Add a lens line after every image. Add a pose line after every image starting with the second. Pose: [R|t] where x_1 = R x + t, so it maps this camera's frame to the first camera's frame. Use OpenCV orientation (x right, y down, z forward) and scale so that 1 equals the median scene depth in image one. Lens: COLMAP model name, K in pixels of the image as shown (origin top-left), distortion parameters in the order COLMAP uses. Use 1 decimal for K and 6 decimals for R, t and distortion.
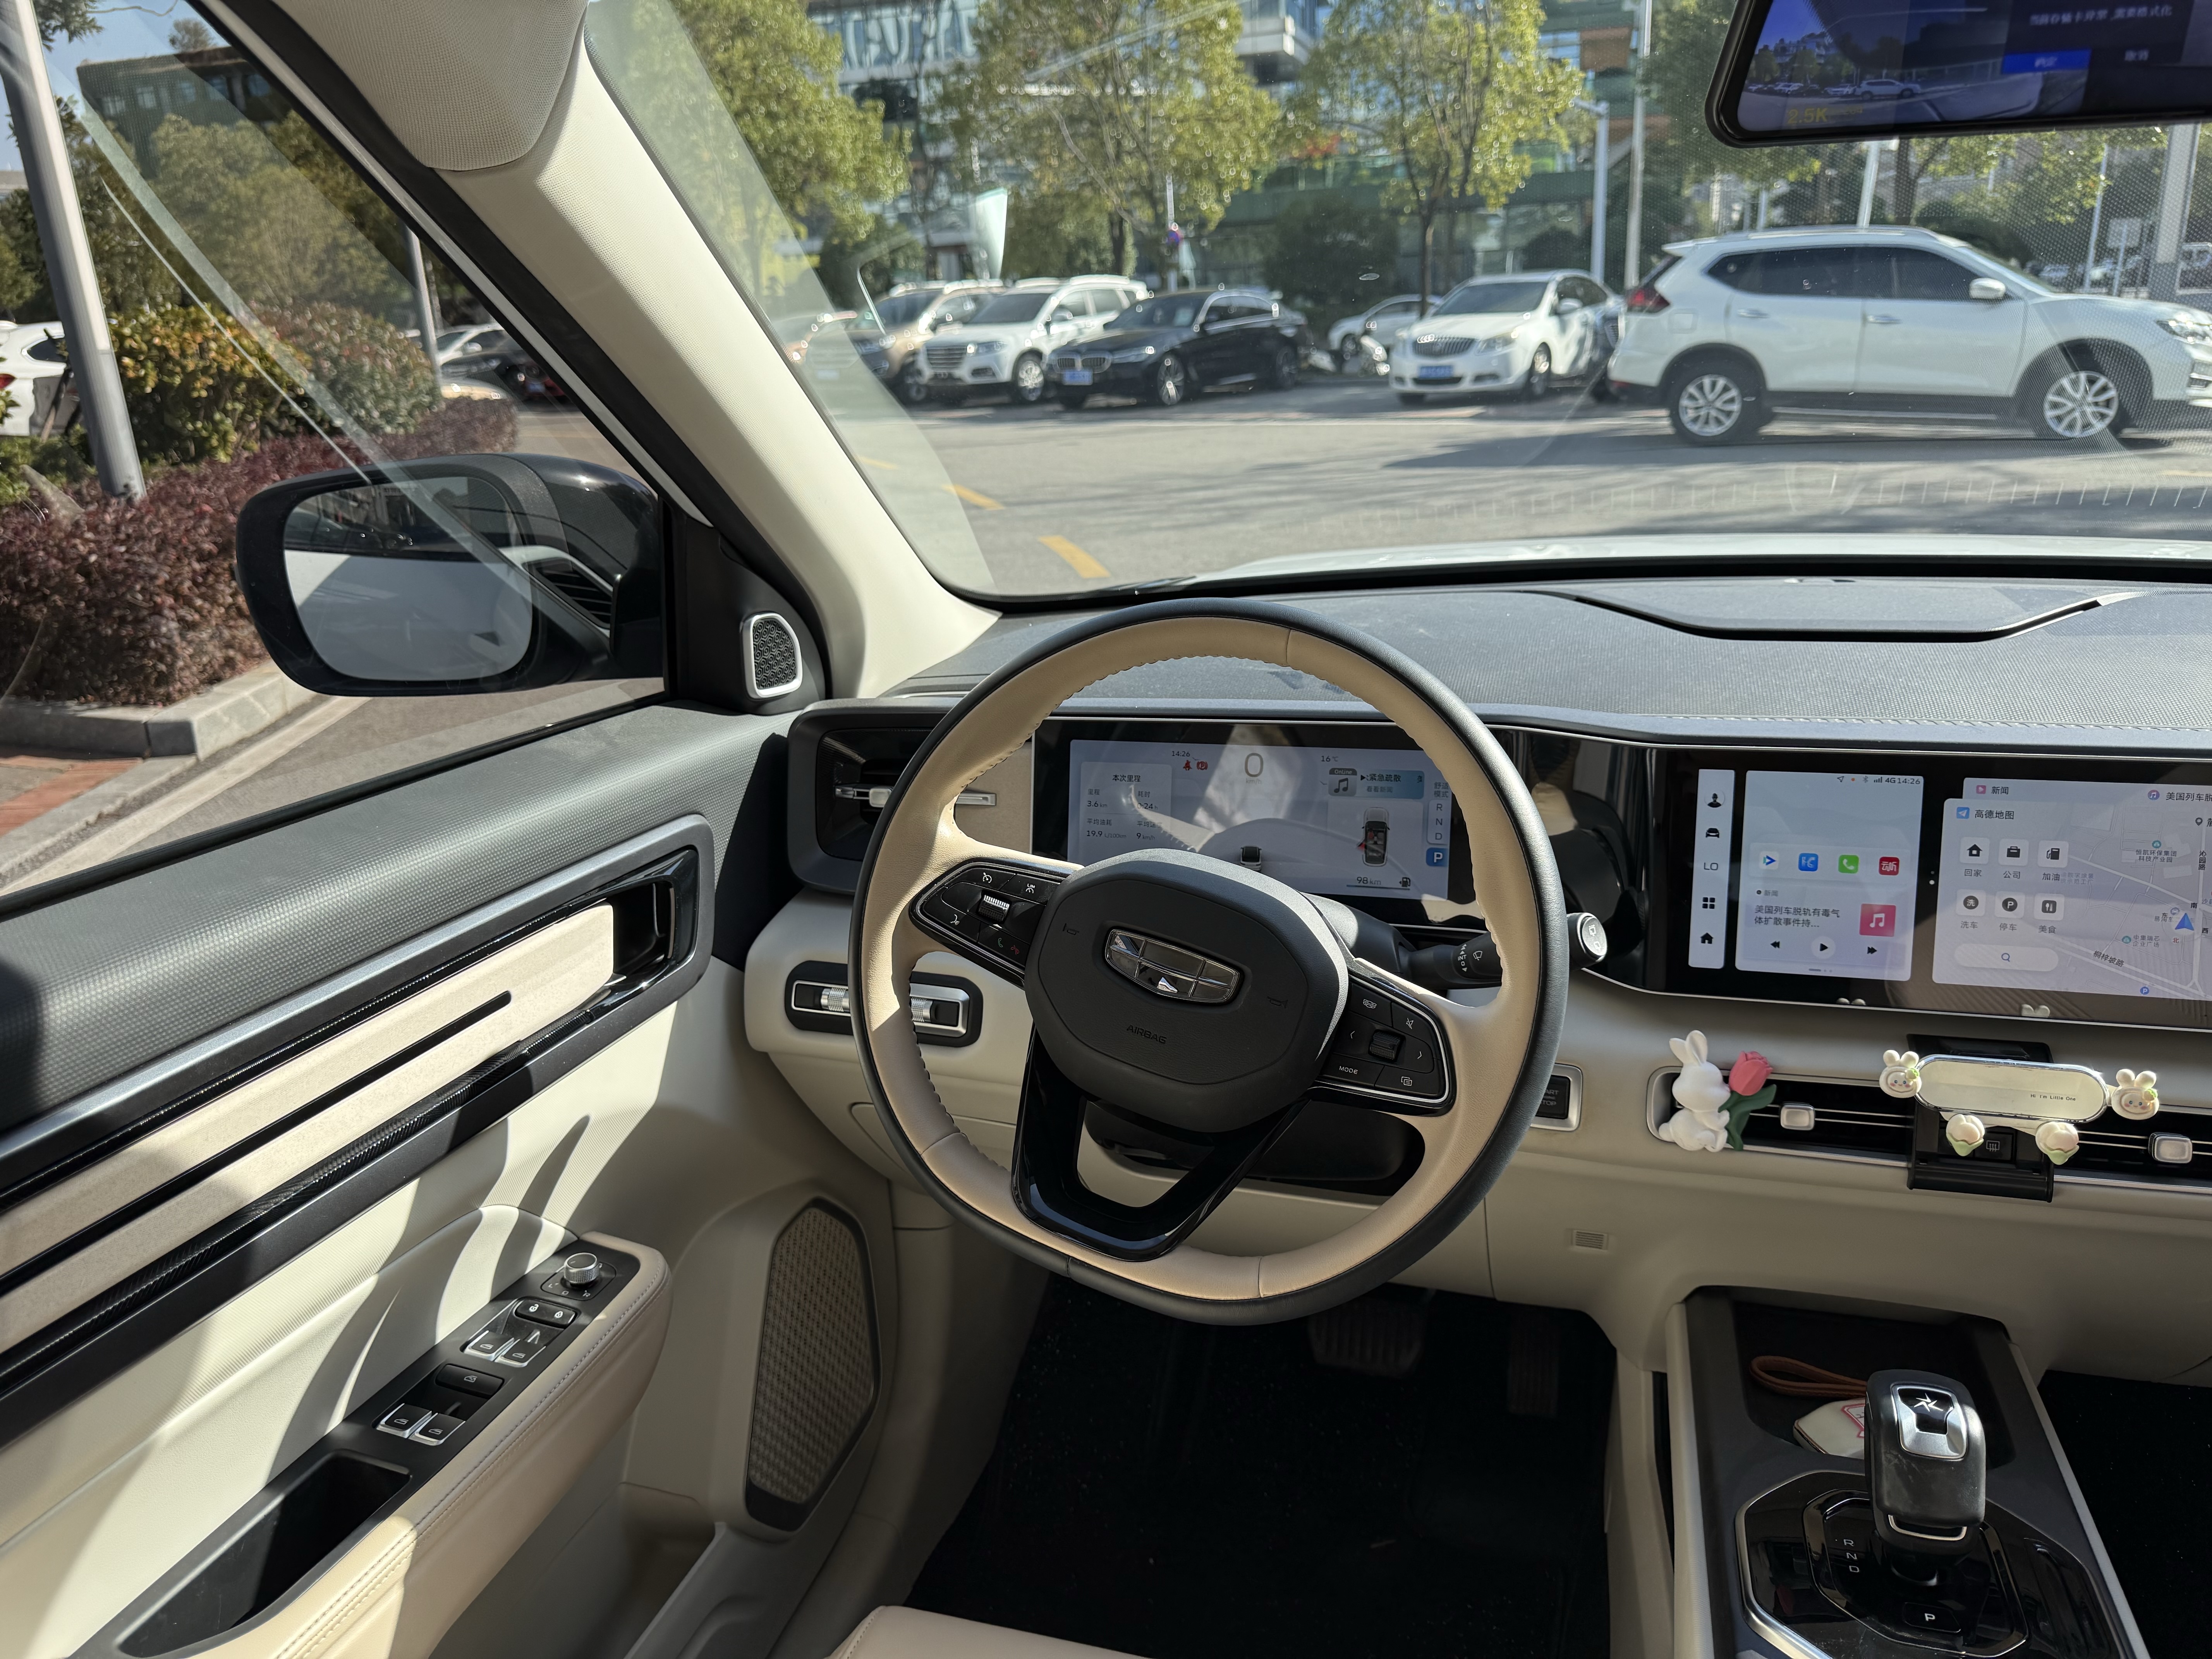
lens RADIAL K [[1555.5, 0, 1114.2], [0, 1555.5, 836.3], [0, 0, 1]] dist [0.098819, -0.149633]
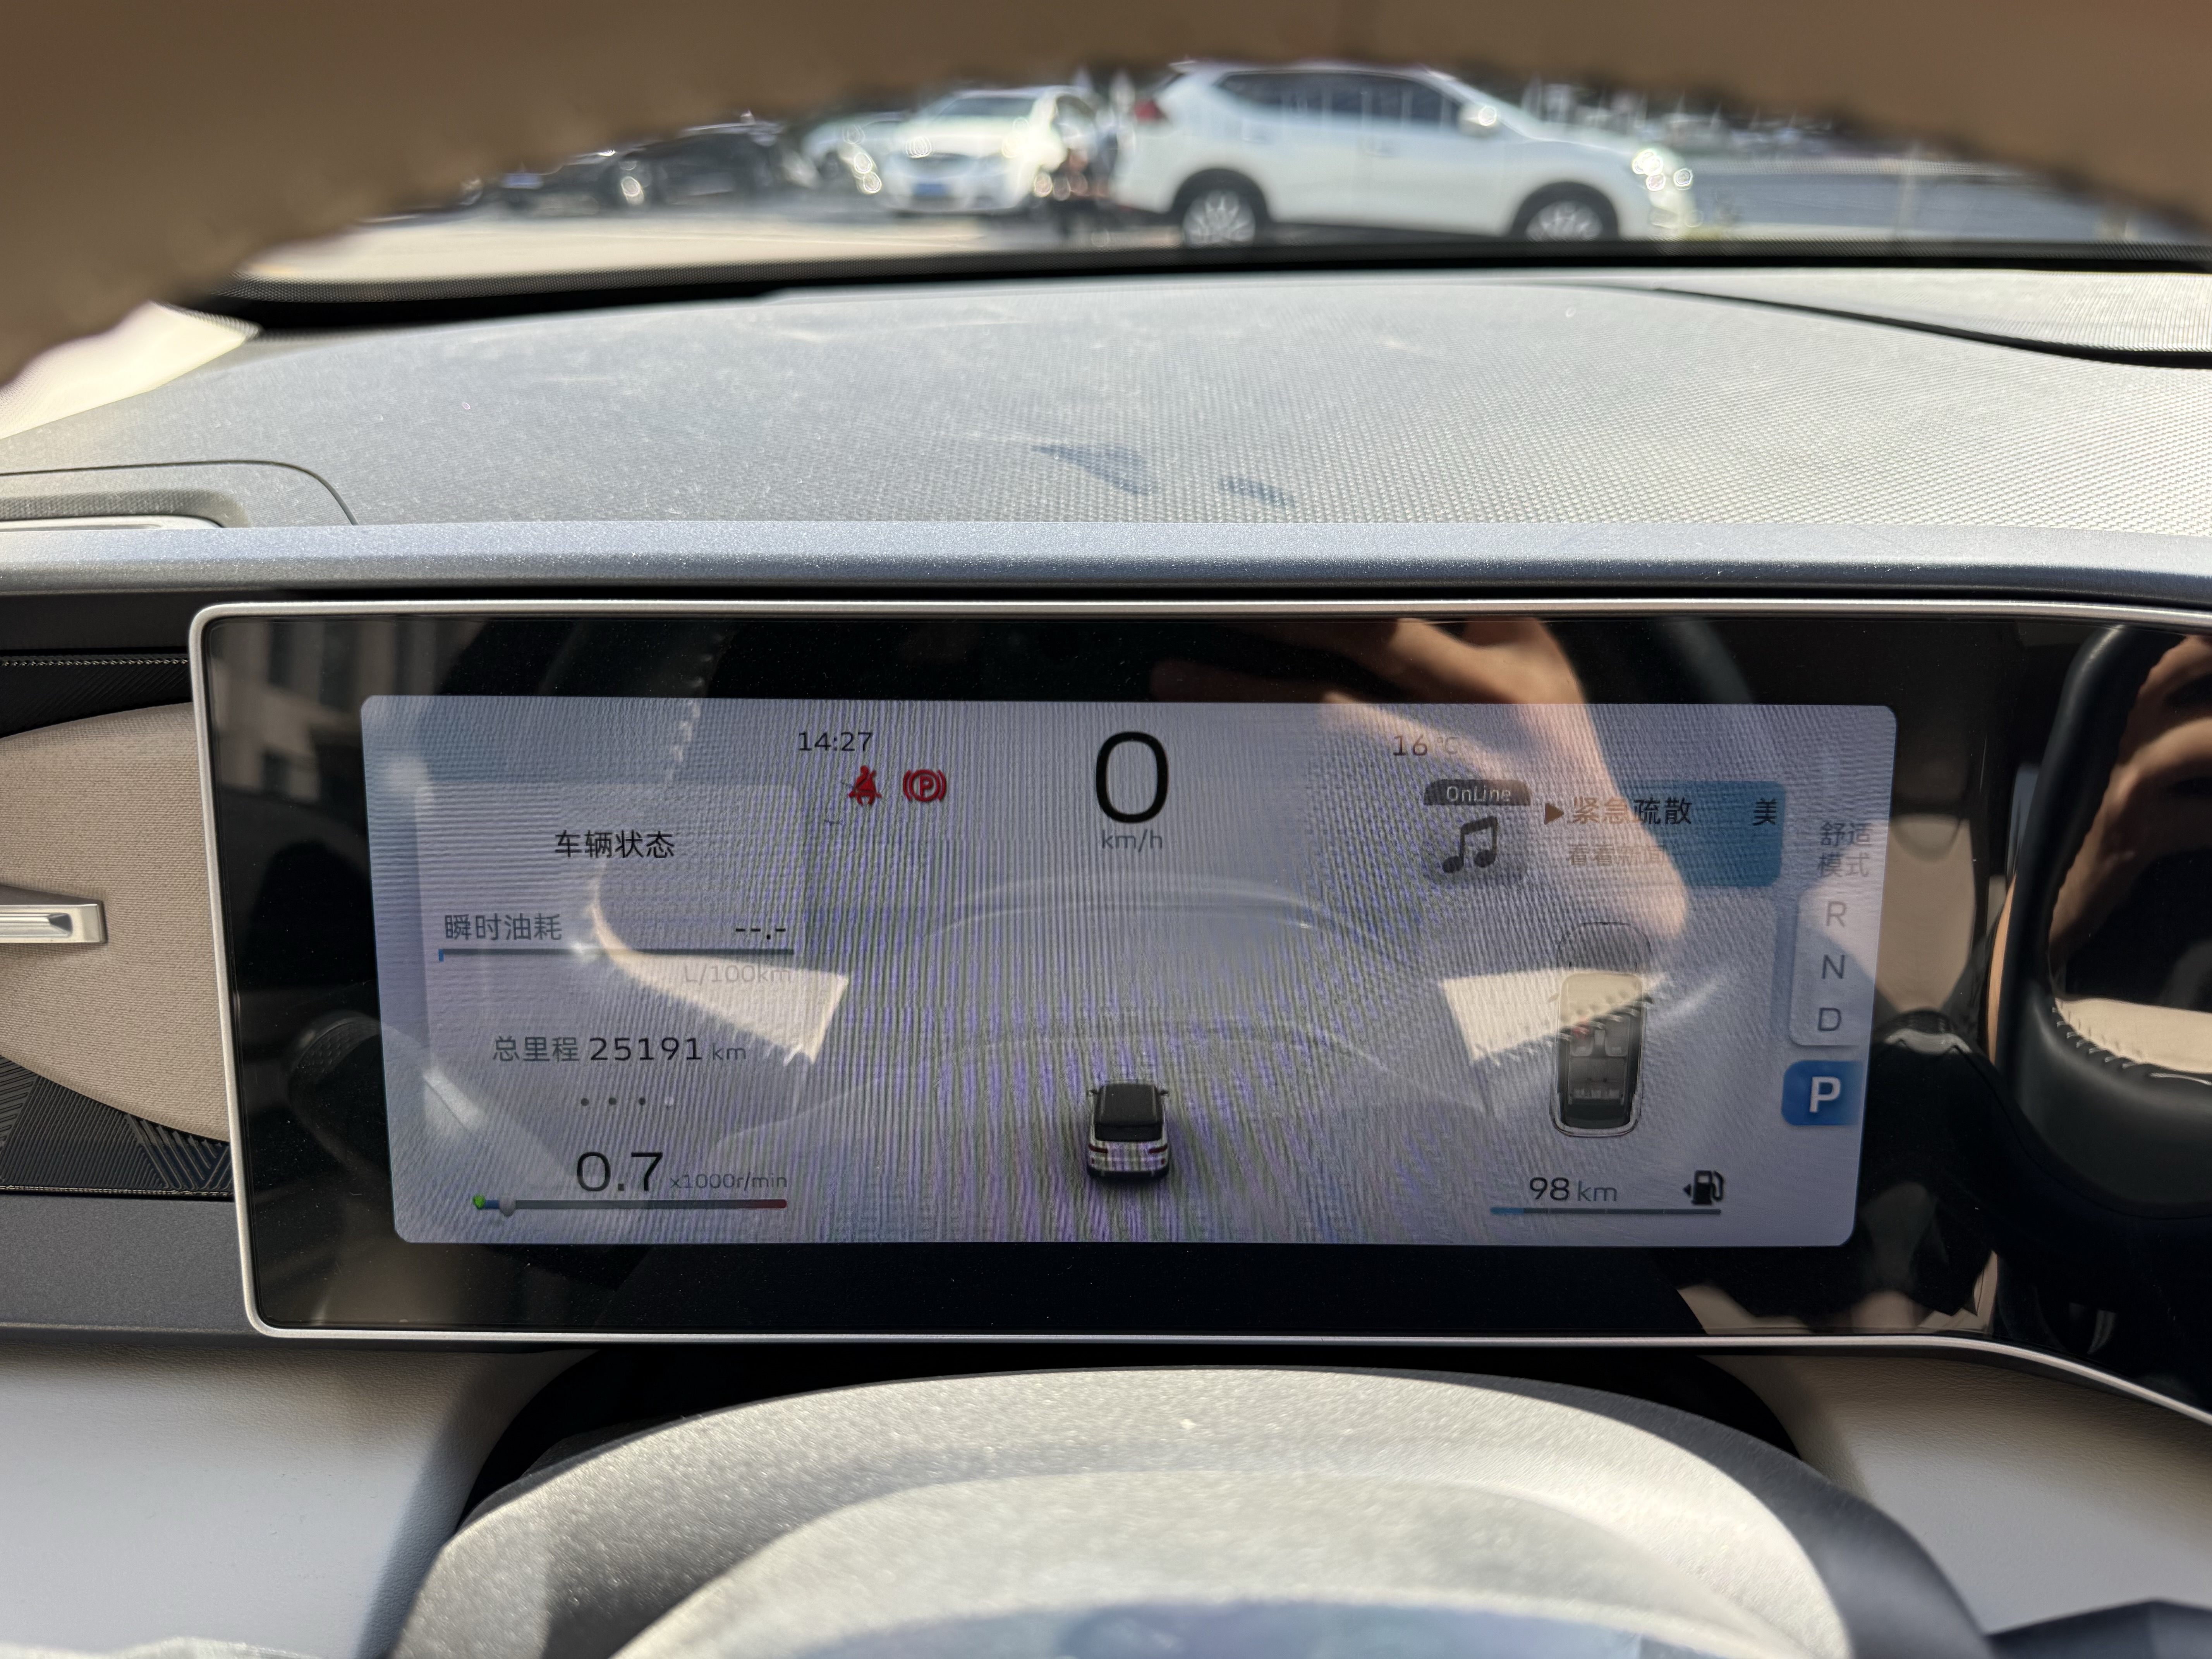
lens RADIAL K [[1555.5, 0, 1114.2], [0, 1555.5, 836.3], [0, 0, 1]] dist [0.098819, -0.149633]
pose [[0.951394, -0.073415, 0.299099, 0.006585], [0.044404, 0.993724, 0.102670, -0.054181], [-0.304760, -0.084399, 0.948682, 0.639339]]
